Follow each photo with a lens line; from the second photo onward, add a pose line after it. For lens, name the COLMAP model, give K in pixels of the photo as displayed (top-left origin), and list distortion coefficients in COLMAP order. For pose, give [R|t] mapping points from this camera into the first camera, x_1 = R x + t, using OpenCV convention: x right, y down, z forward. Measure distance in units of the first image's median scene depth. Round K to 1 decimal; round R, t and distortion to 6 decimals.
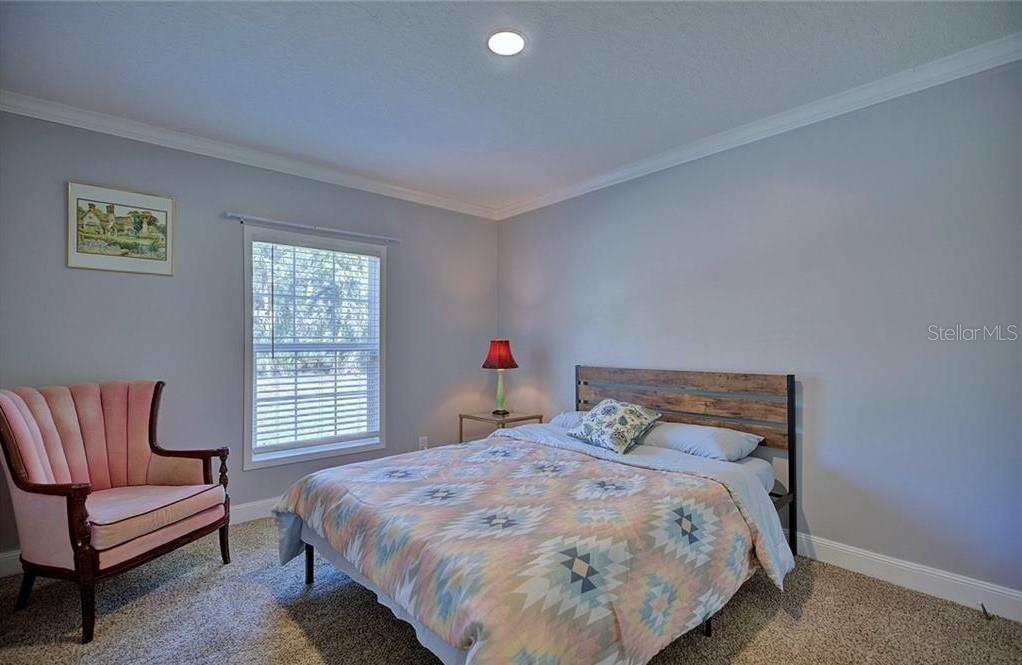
lens RADIAL K [[463.8, 0, 512.5], [0, 463.8, 335.8], [0, 0, 1]] dist [-0.001611, -0.002221]
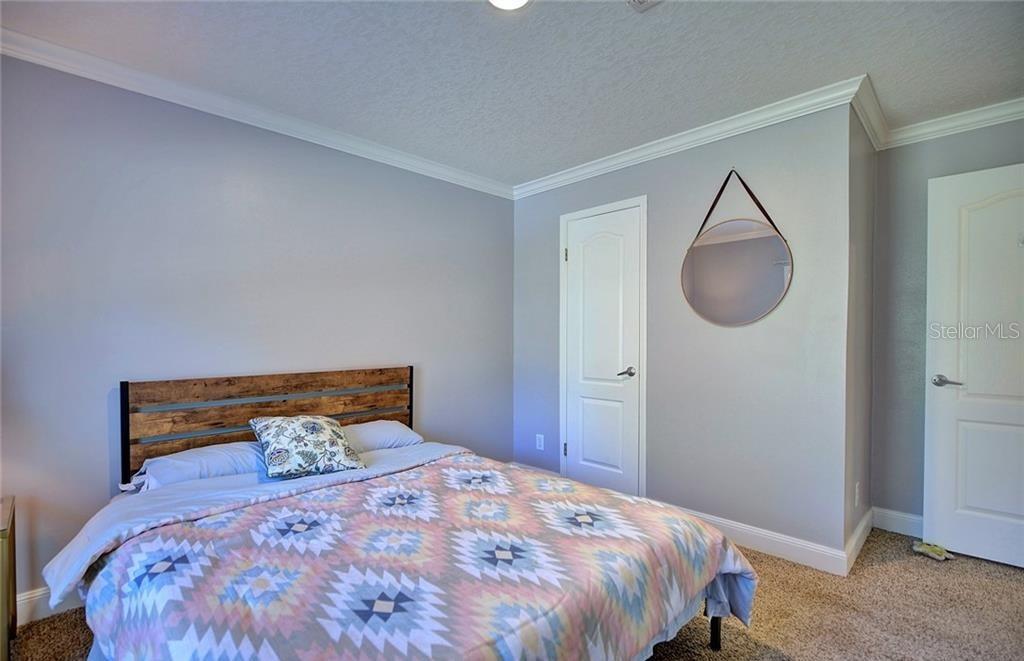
lens RADIAL K [[464.7, 0, 513.7], [0, 464.7, 335.1], [0, 0, 1]] dist [-0.001611, -0.002221]
pose [[-0.051598, 0.010373, 0.998614, -0.633868], [-0.007219, 0.999916, -0.010759, 0.011827], [-0.998642, -0.007764, -0.051519, 0.749868]]
